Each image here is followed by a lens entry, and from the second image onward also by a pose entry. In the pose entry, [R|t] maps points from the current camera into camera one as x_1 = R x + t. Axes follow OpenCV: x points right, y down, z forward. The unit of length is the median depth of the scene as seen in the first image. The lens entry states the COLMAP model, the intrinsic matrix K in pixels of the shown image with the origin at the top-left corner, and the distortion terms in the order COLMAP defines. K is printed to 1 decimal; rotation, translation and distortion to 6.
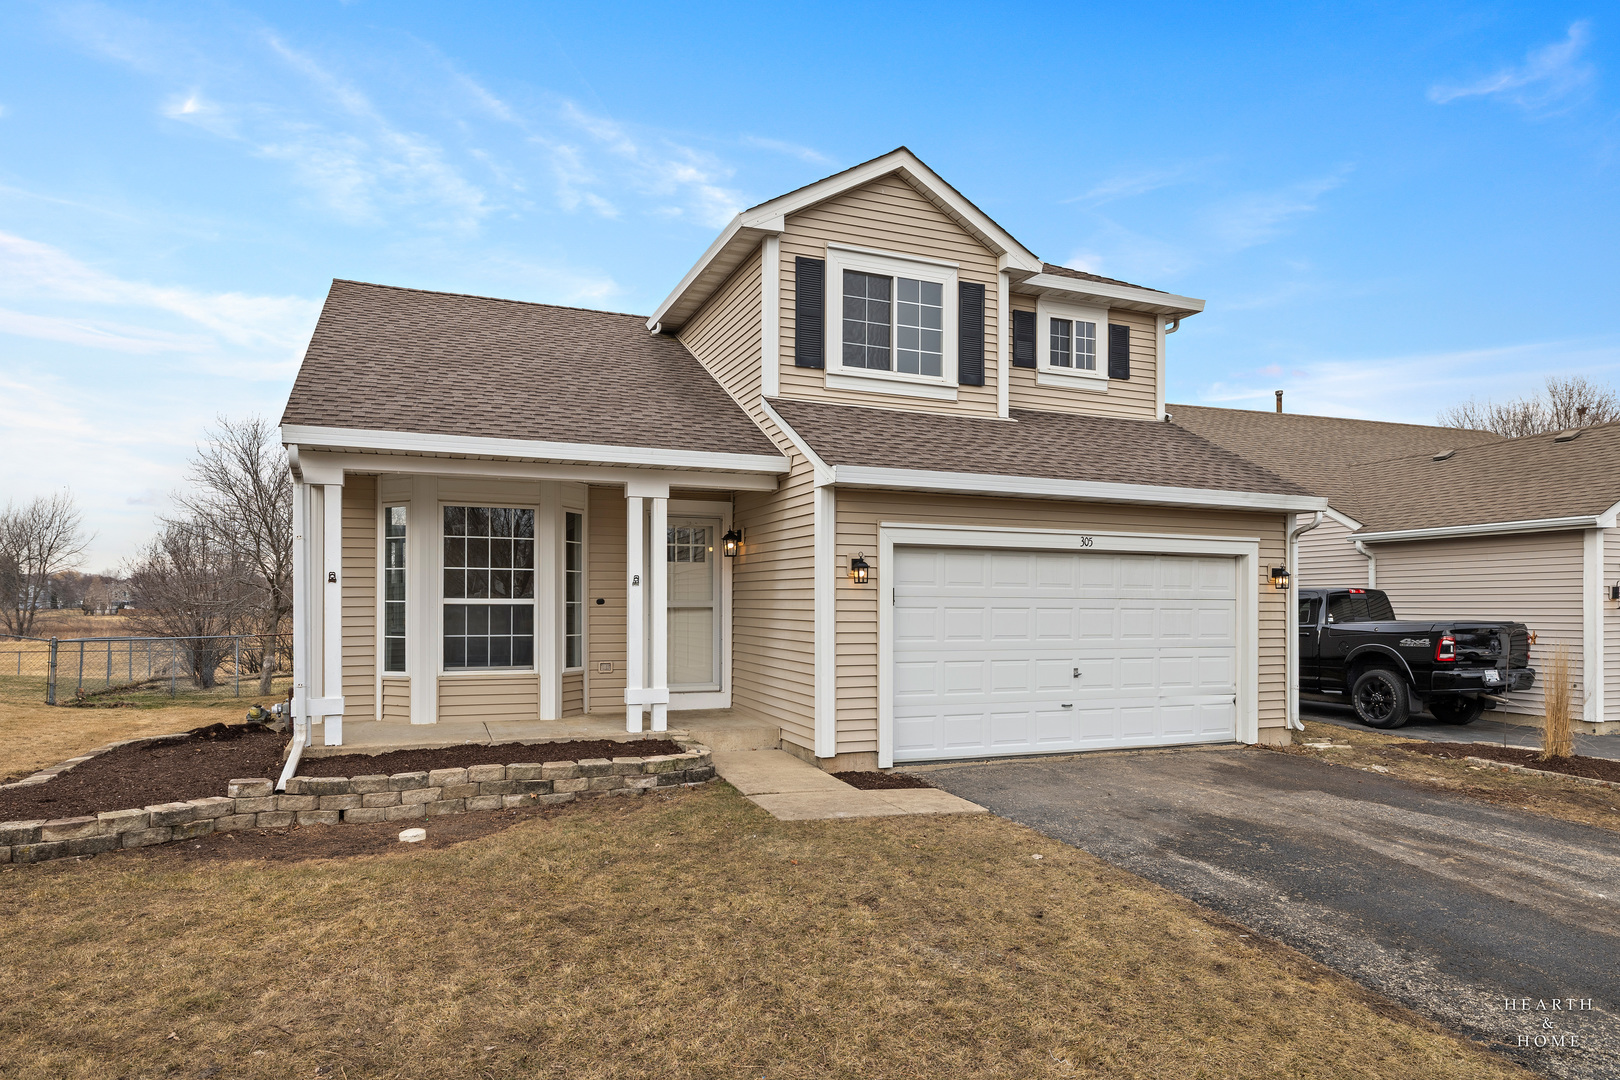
lens RADIAL K [[967.8, 0, 816.4], [0, 967.8, 540.7], [0, 0, 1]] dist [0.007813, 0.000938]
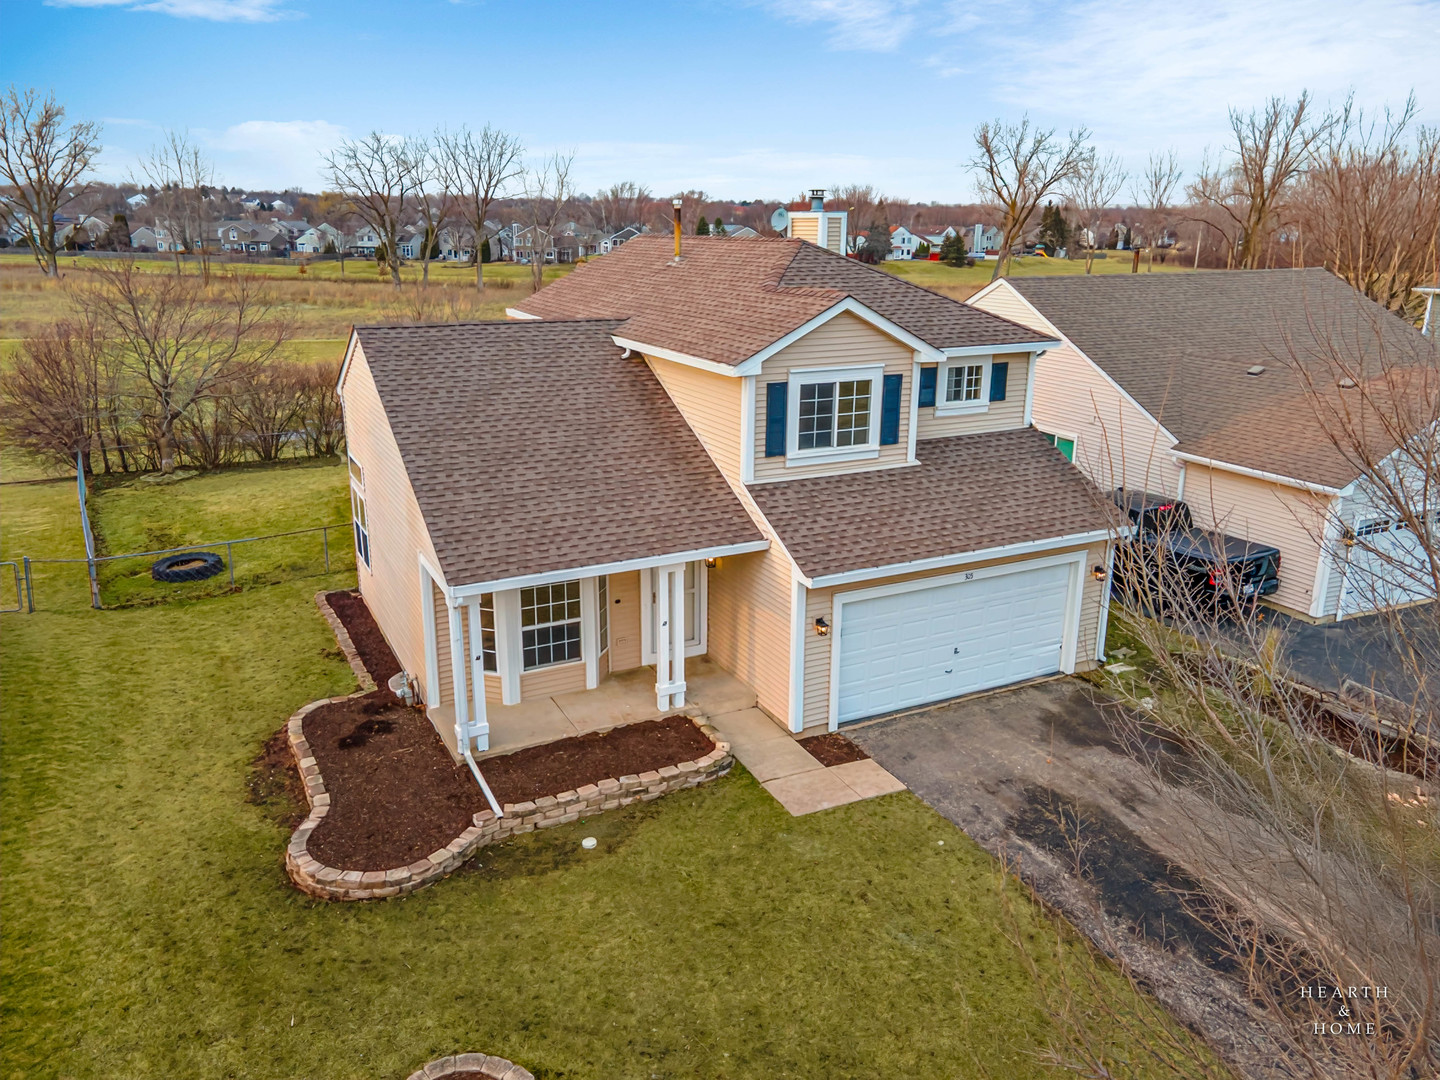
lens RADIAL K [[1026.7, 0, 718.2], [0, 1026.7, 542.2], [0, 0, 1]] dist [0.035597, 0.012968]
pose [[0.997171, -0.044850, 0.060313, -0.179614], [0.022314, 0.942923, 0.332261, -0.545338], [-0.071772, -0.329976, 0.941257, -0.393732]]
